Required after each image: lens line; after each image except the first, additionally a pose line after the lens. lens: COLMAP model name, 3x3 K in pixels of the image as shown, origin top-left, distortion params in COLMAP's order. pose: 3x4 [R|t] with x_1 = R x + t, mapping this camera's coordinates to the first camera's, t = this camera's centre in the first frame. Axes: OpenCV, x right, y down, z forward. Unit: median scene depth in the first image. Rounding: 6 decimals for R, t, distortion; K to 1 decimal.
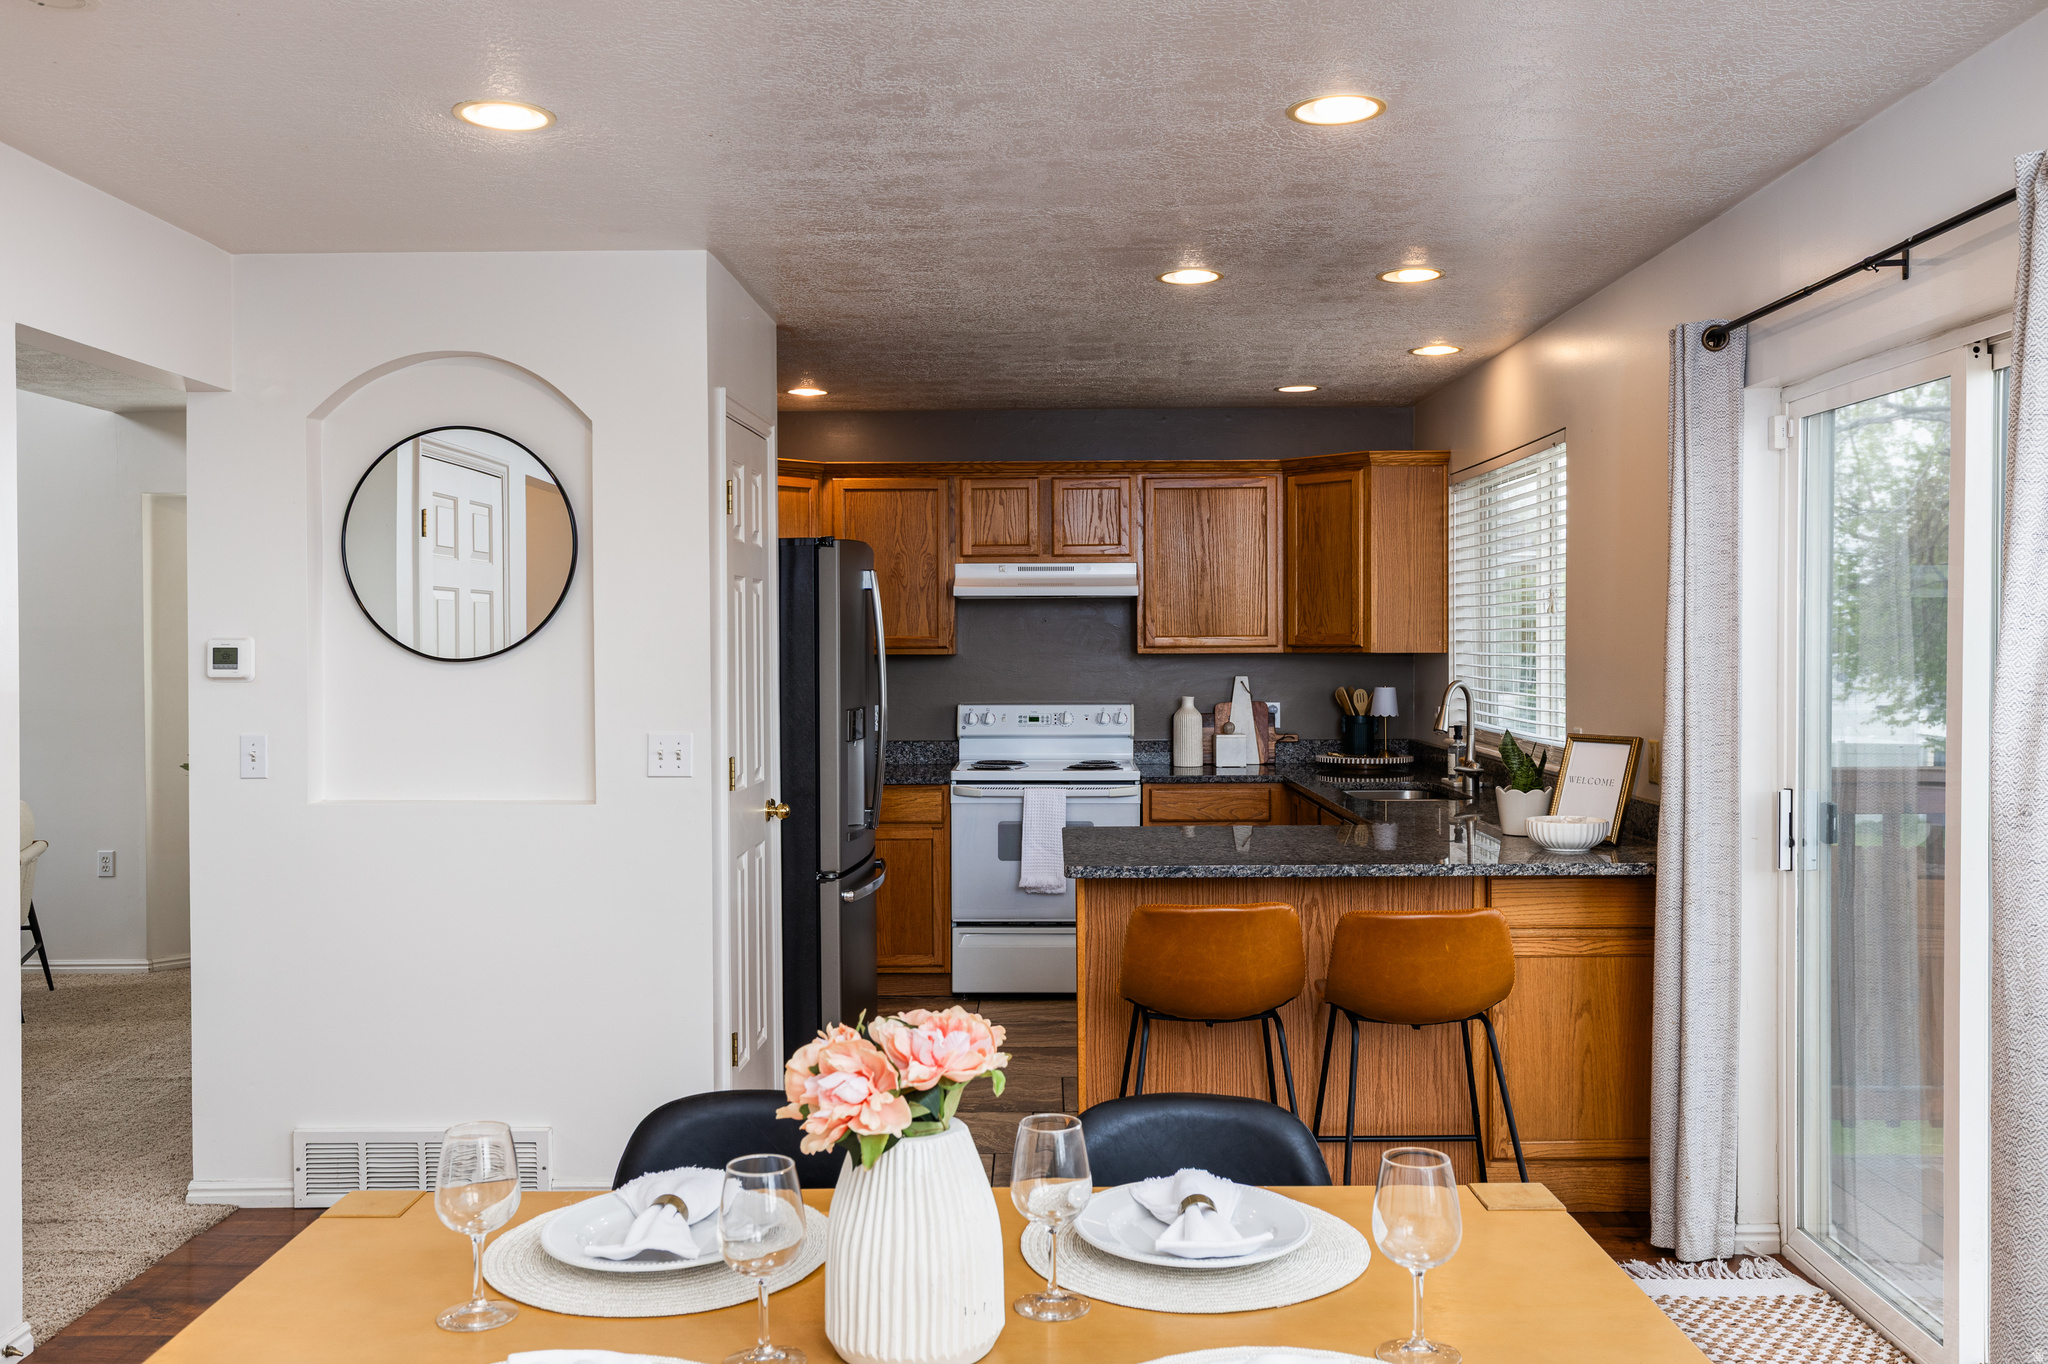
lens RADIAL K [[1712.1, 0, 1024.0], [0, 1712.1, 682.0], [0, 0, 1]] dist [0.001502, 0.000069]
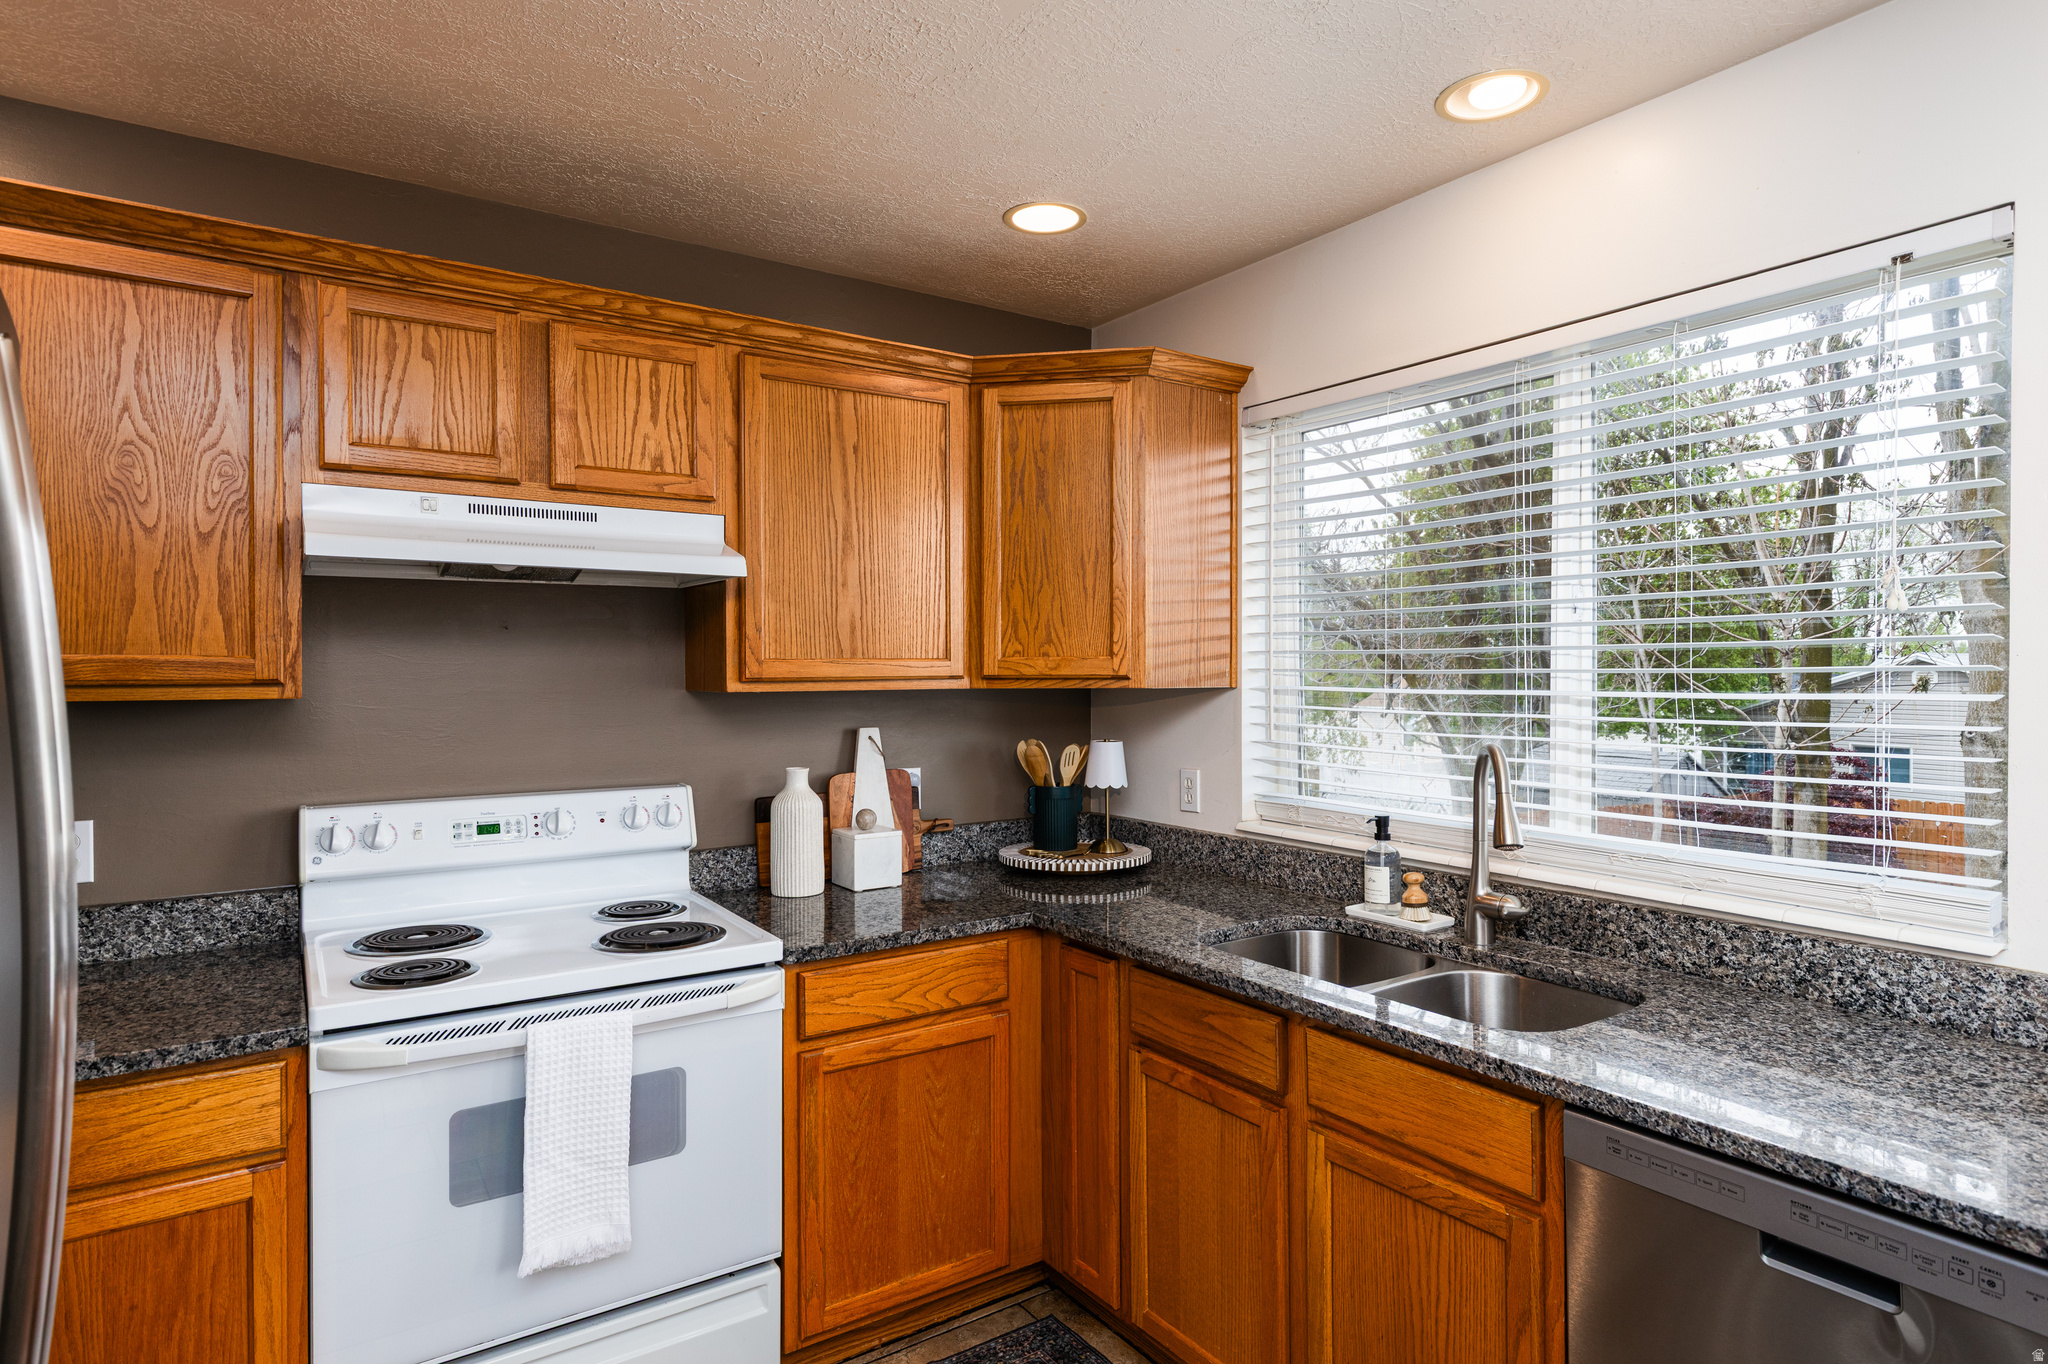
lens RADIAL K [[1097.1, 0, 1024.0], [0, 1097.1, 682.0], [0, 0, 1]] dist [-0.002631, -0.000219]
pose [[0.816174, -0.003942, 0.577792, -0.051329], [0.011244, 0.999896, -0.009061, -0.015836], [-0.577696, 0.013892, 0.816134, 0.680665]]
